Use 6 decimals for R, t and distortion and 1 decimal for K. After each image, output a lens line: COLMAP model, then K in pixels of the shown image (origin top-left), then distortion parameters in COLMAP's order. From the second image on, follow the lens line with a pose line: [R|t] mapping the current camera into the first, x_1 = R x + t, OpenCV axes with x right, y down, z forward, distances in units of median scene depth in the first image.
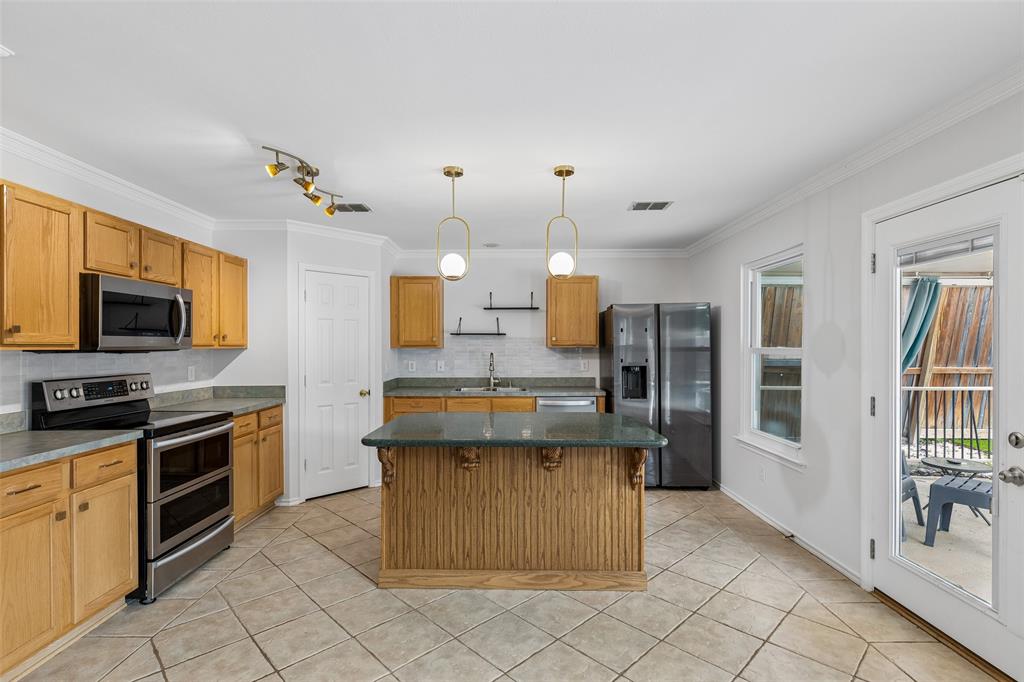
lens RADIAL K [[482.3, 0, 507.9], [0, 482.3, 347.0], [0, 0, 1]] dist [-0.001197, -0.000126]
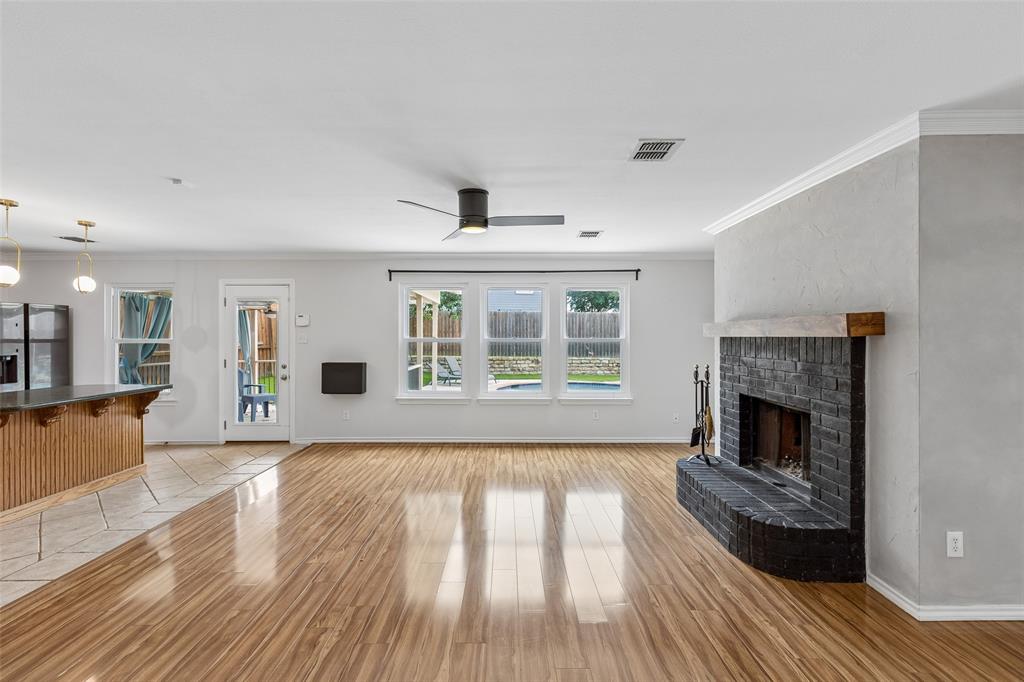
lens RADIAL K [[462.7, 0, 515.4], [0, 462.7, 336.5], [0, 0, 1]] dist [-0.000873, -0.000065]
pose [[-0.016980, 0.001353, 0.999855, -1.298215], [0.005231, 0.999986, -0.001264, 0.001933], [-0.999842, 0.005209, -0.016987, -0.315646]]
